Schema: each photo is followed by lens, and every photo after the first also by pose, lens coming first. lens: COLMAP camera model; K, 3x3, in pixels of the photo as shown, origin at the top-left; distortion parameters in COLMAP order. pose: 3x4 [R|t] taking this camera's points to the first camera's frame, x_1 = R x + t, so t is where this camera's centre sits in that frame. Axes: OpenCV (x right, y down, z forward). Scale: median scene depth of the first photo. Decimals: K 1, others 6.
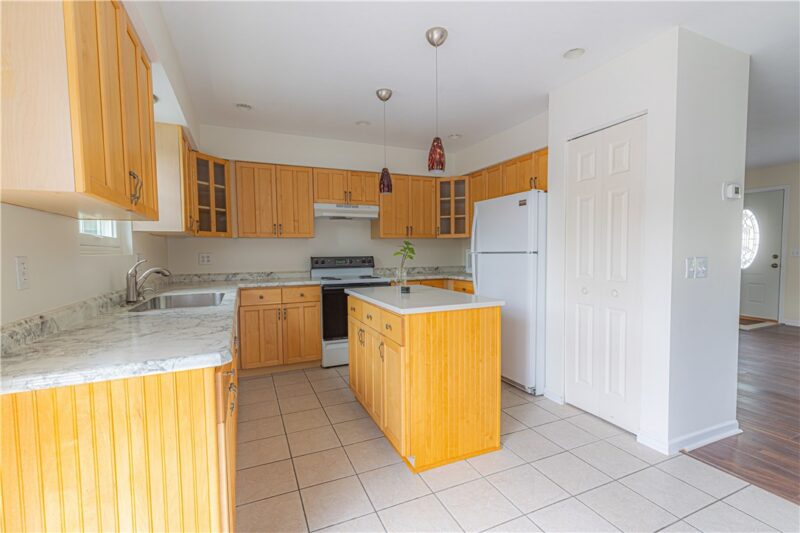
lens RADIAL K [[360.5, 0, 399.7], [0, 360.5, 269.6], [0, 0, 1]] dist [0.009939, -0.000508]
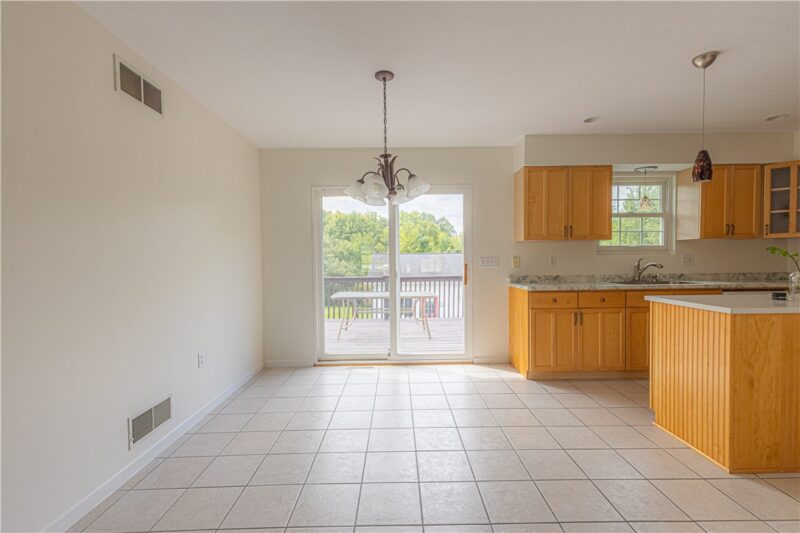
lens RADIAL K [[360.5, 0, 397.5], [0, 360.5, 269.1], [0, 0, 1]] dist [0.009939, -0.000508]
pose [[-0.398156, 0.042692, -0.916324, 0.899567], [-0.031018, 0.997719, 0.059962, -0.026234], [0.916793, 0.052297, -0.395924, 0.363103]]
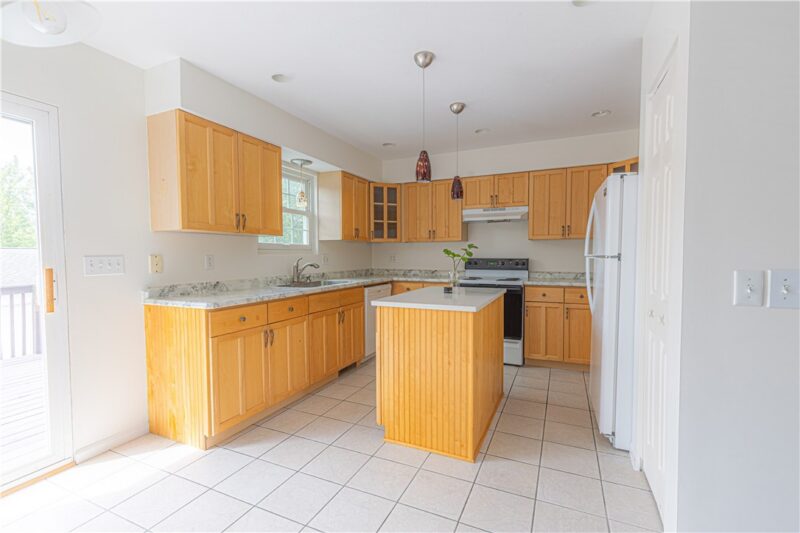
lens RADIAL K [[360.5, 0, 399.7], [0, 360.5, 269.1], [0, 0, 1]] dist [0.009939, -0.000508]
pose [[0.663235, 0.040075, -0.747337, 0.531656], [-0.042527, 0.998970, 0.015827, -0.012229], [0.747202, 0.021285, 0.664257, 0.135027]]
